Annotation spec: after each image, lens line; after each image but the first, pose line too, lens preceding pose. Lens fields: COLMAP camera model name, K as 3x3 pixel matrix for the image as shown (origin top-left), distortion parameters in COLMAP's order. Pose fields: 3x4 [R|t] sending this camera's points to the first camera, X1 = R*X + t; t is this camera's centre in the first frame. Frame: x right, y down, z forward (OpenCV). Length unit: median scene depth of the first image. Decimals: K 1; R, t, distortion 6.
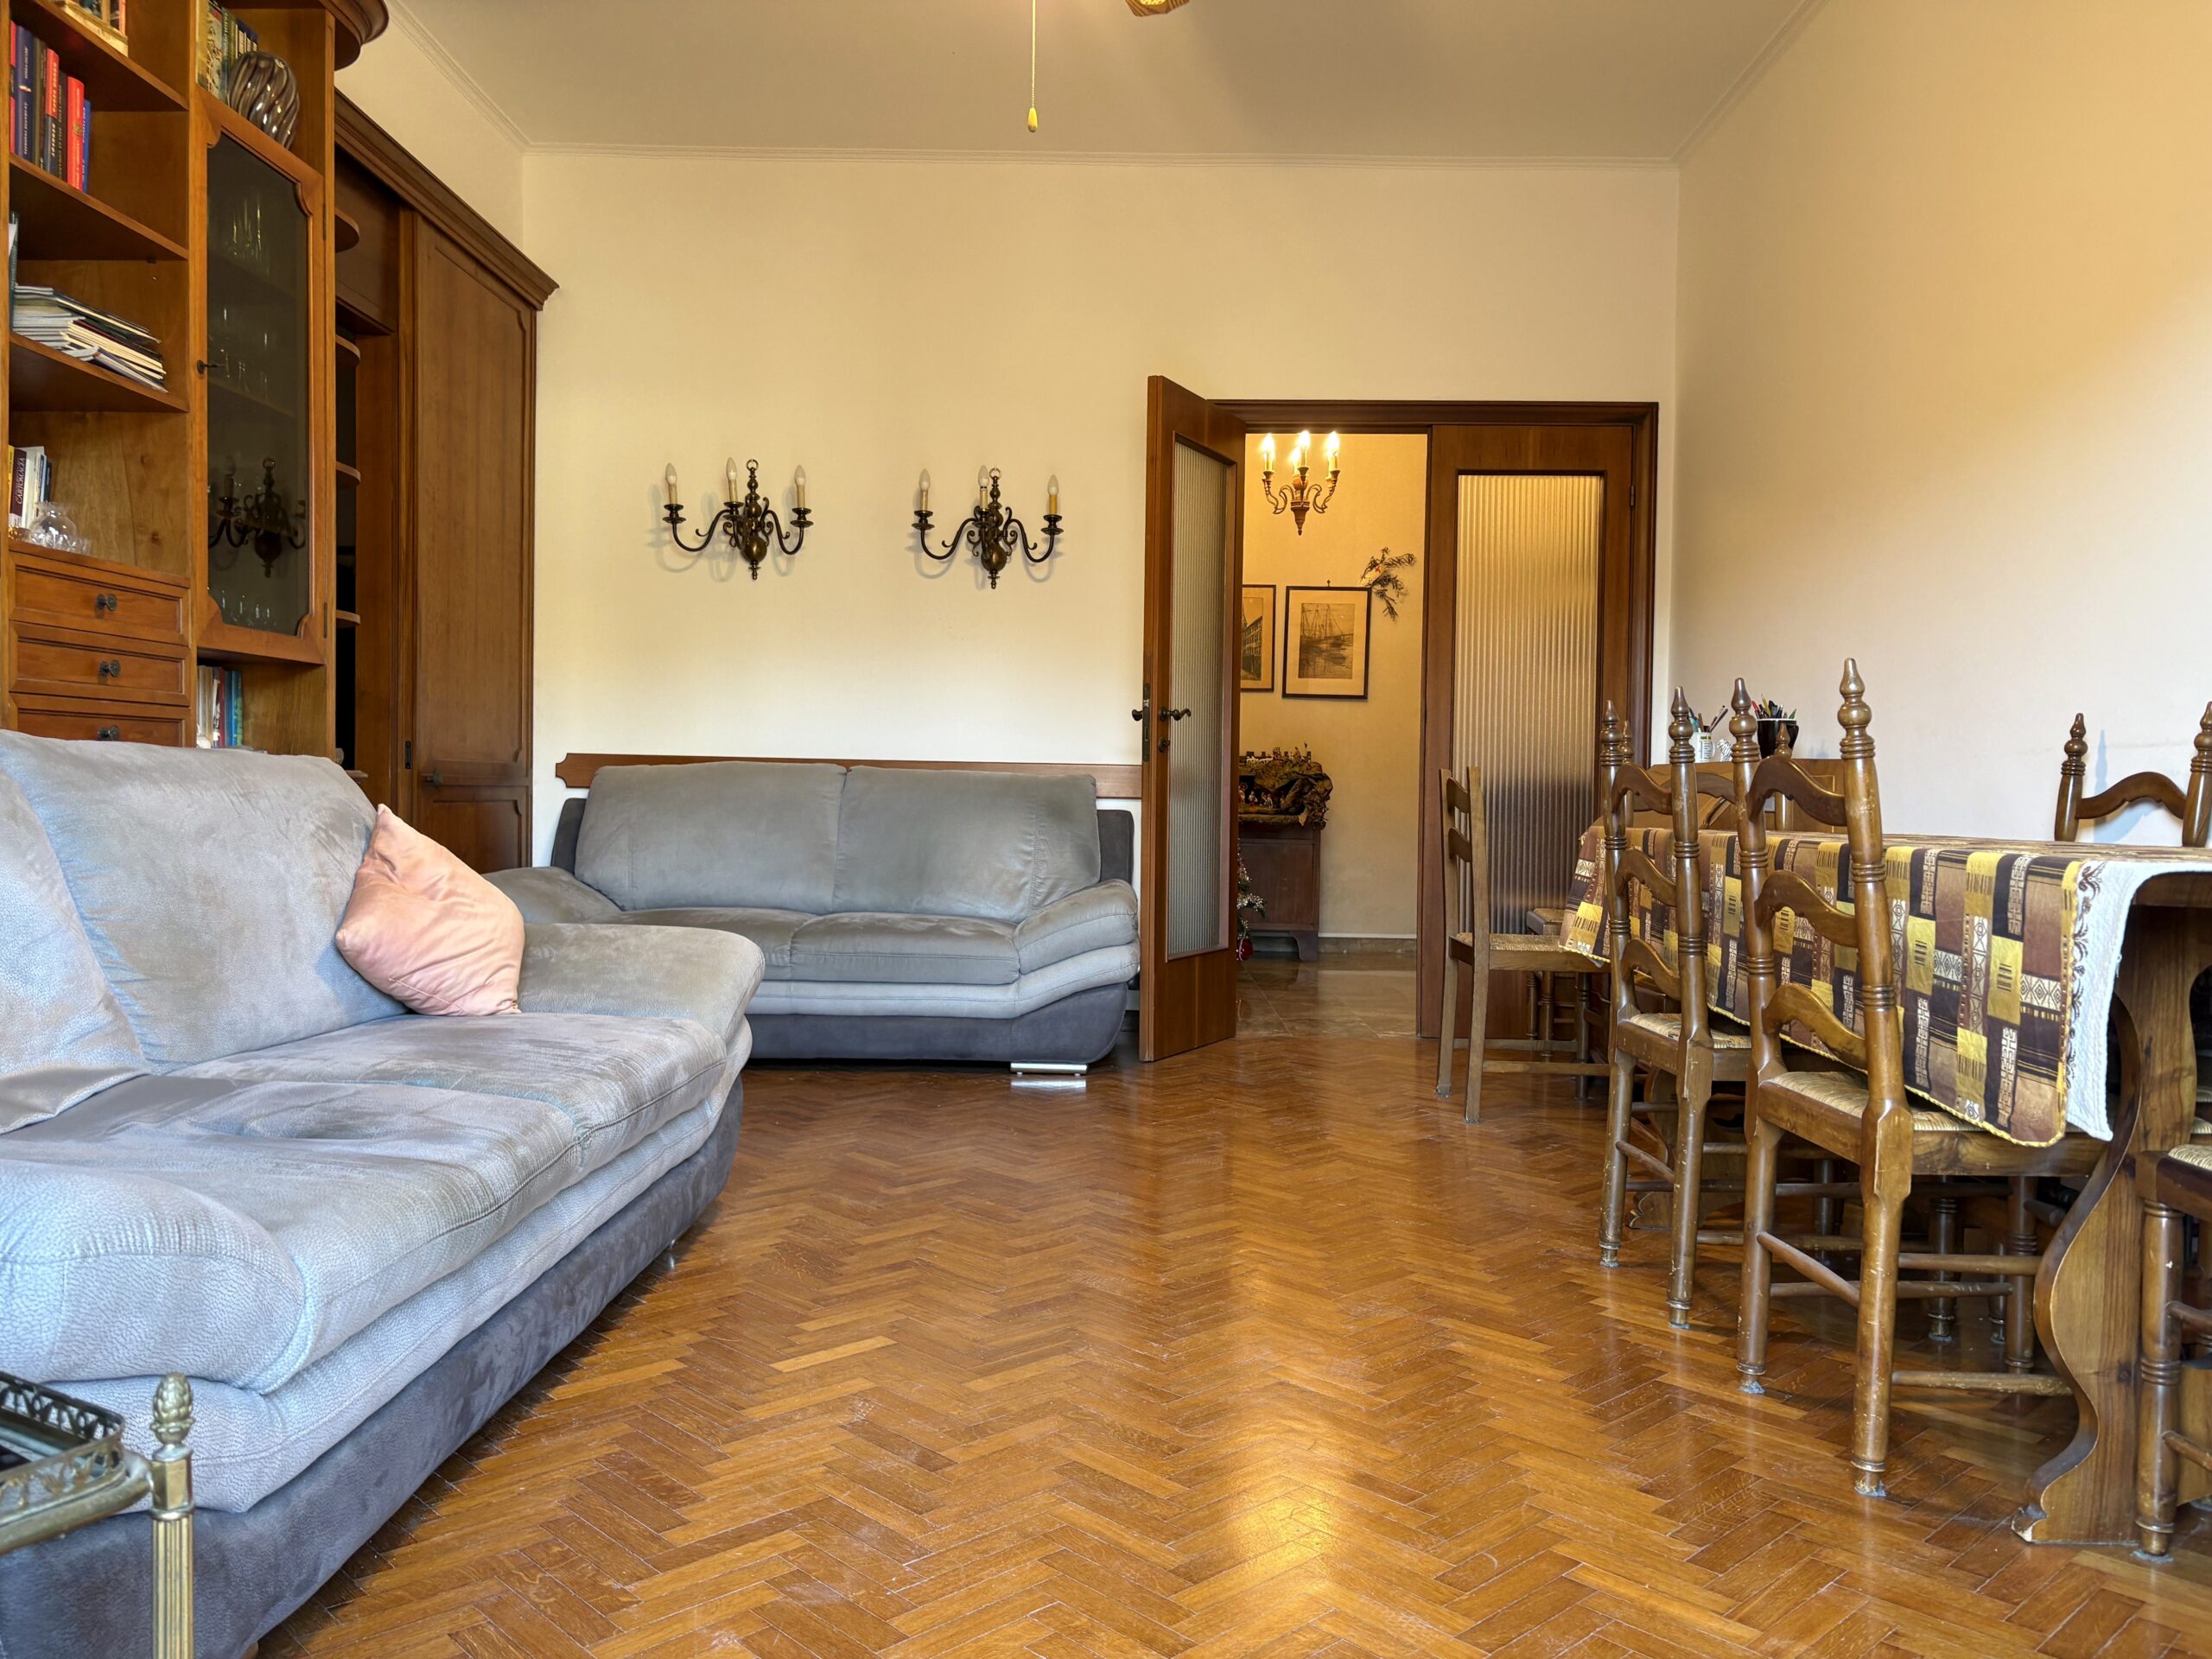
lens RADIAL K [[1706.3, 0, 1100.2], [0, 1706.3, 844.0], [0, 0, 1]] dist [0.054041, -0.065027]
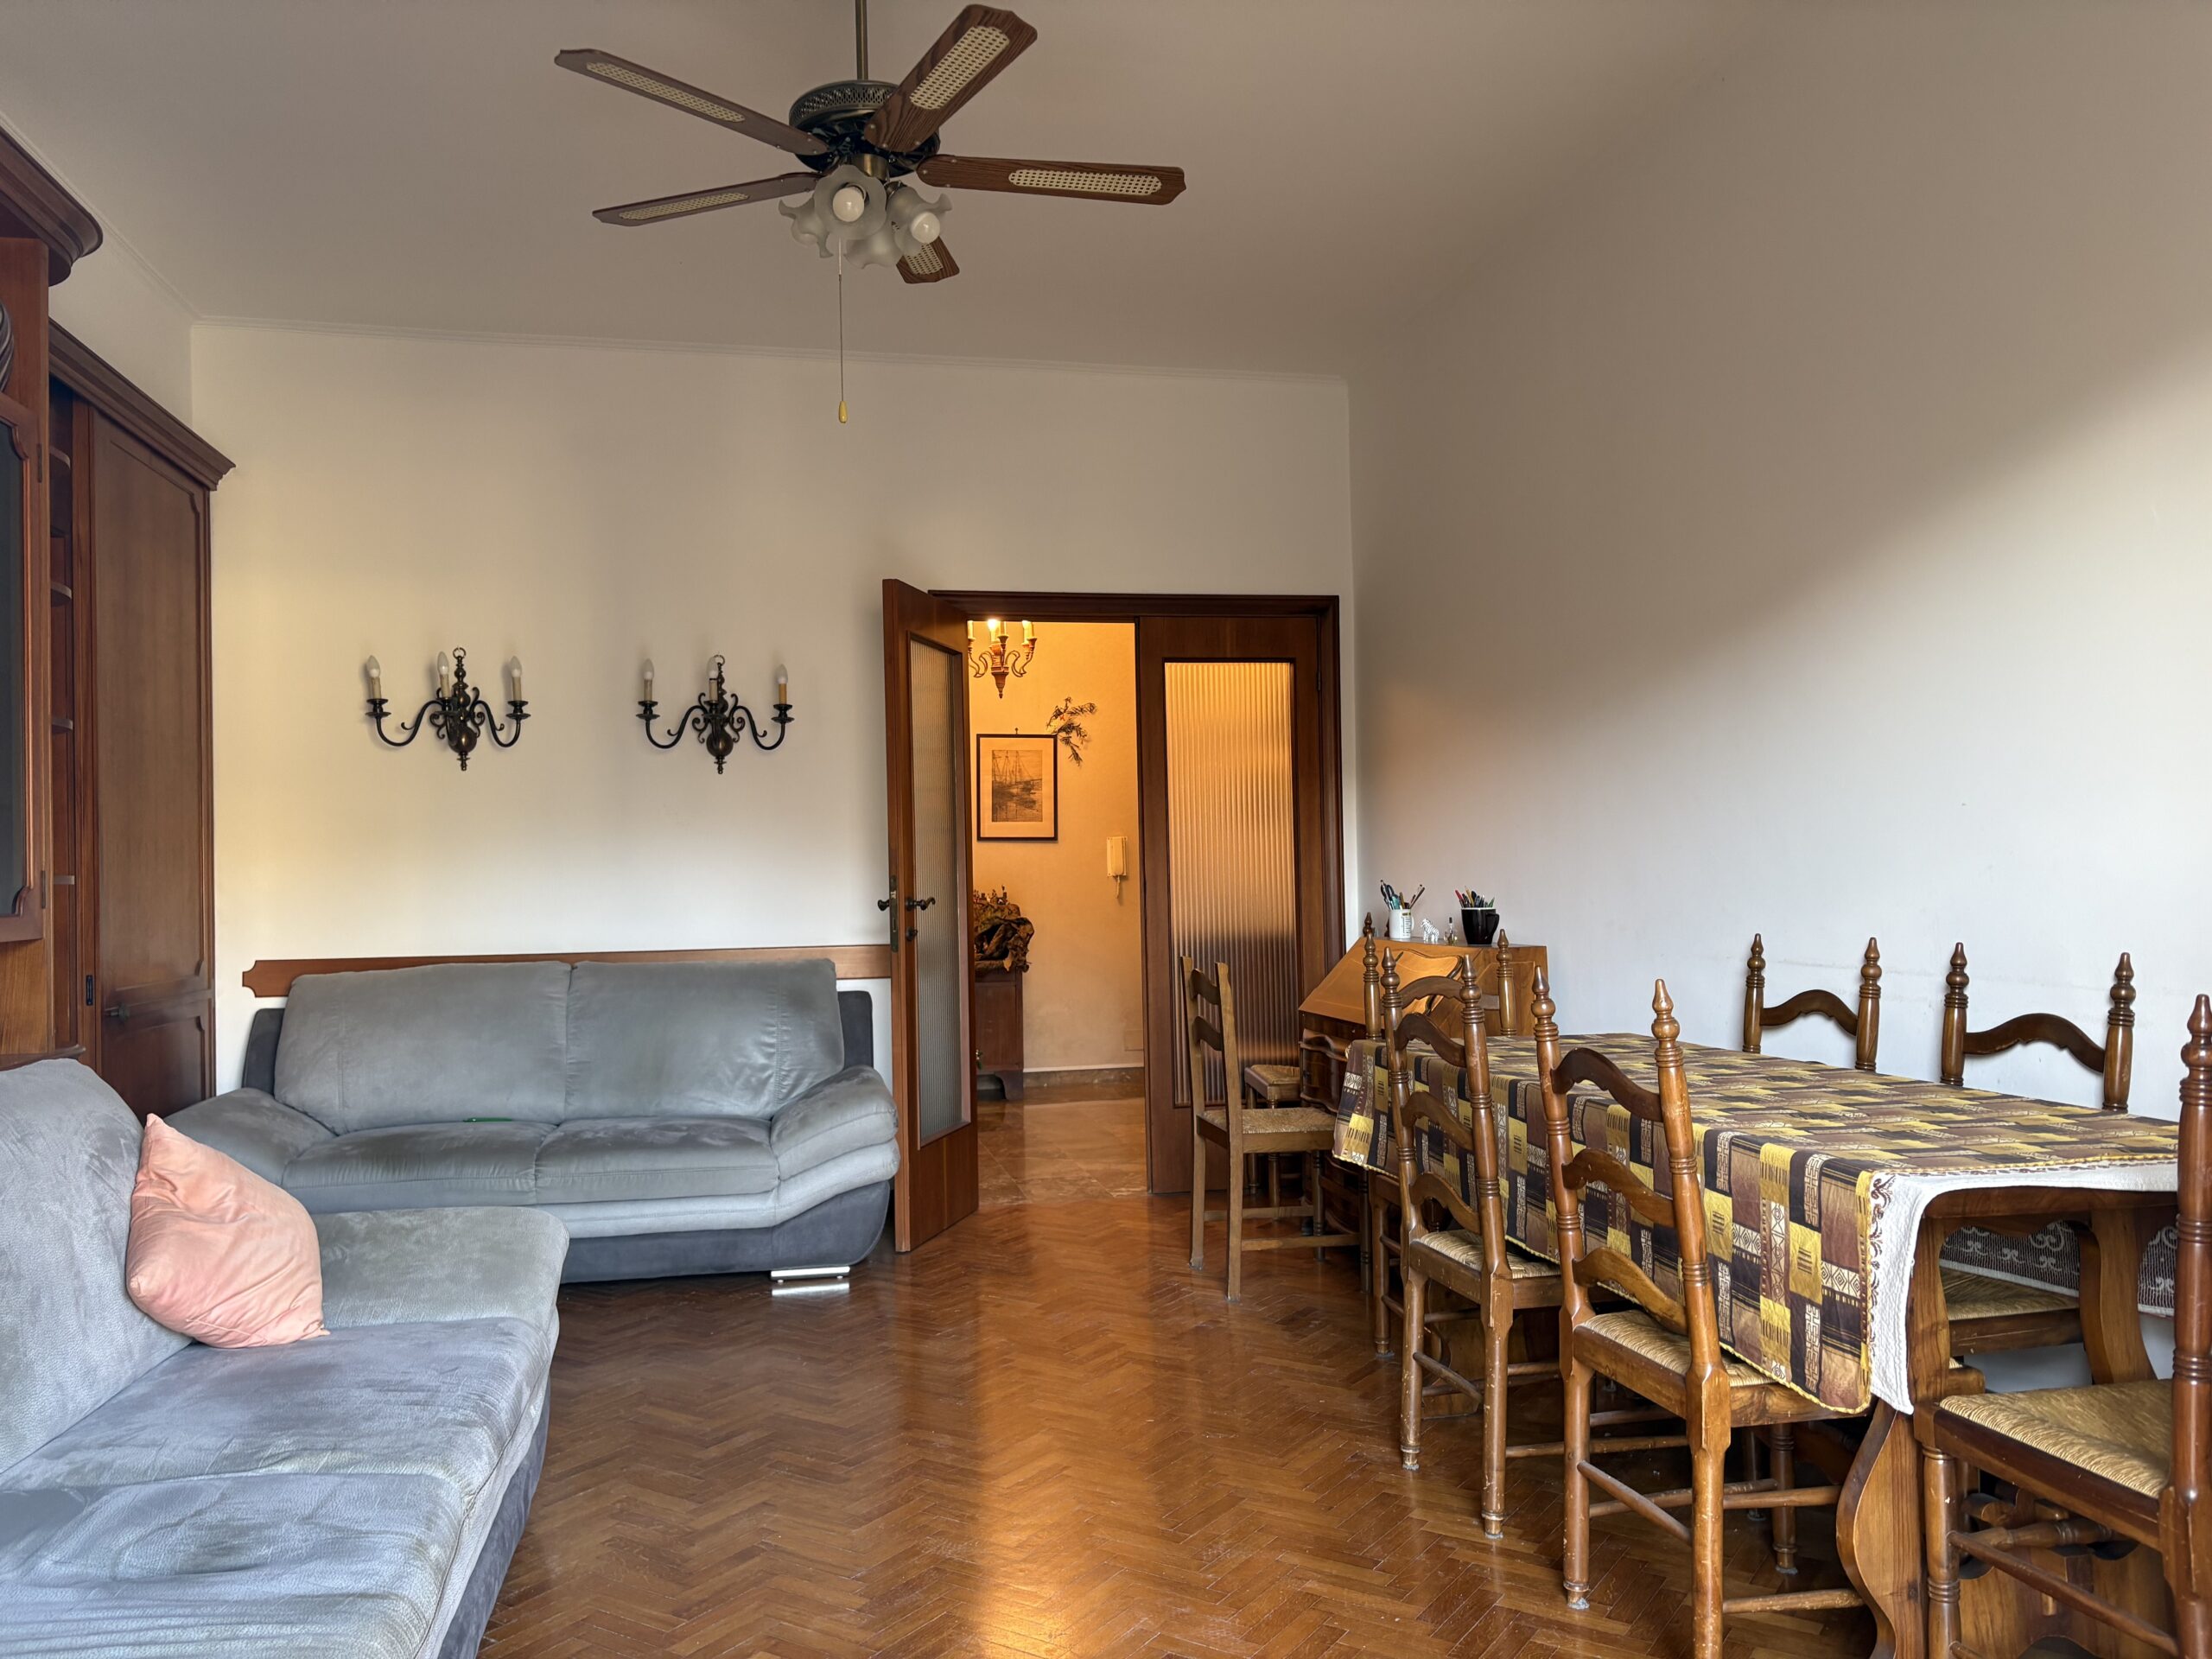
lens RADIAL K [[1706.3, 0, 1066.8], [0, 1706.3, 814.3], [0, 0, 1]] dist [0.054041, -0.065027]
pose [[0.972592, -0.030579, 0.230499, -0.122544], [0.037774, 0.998925, -0.026865, -0.117031], [-0.229429, 0.034836, 0.972702, -0.018297]]
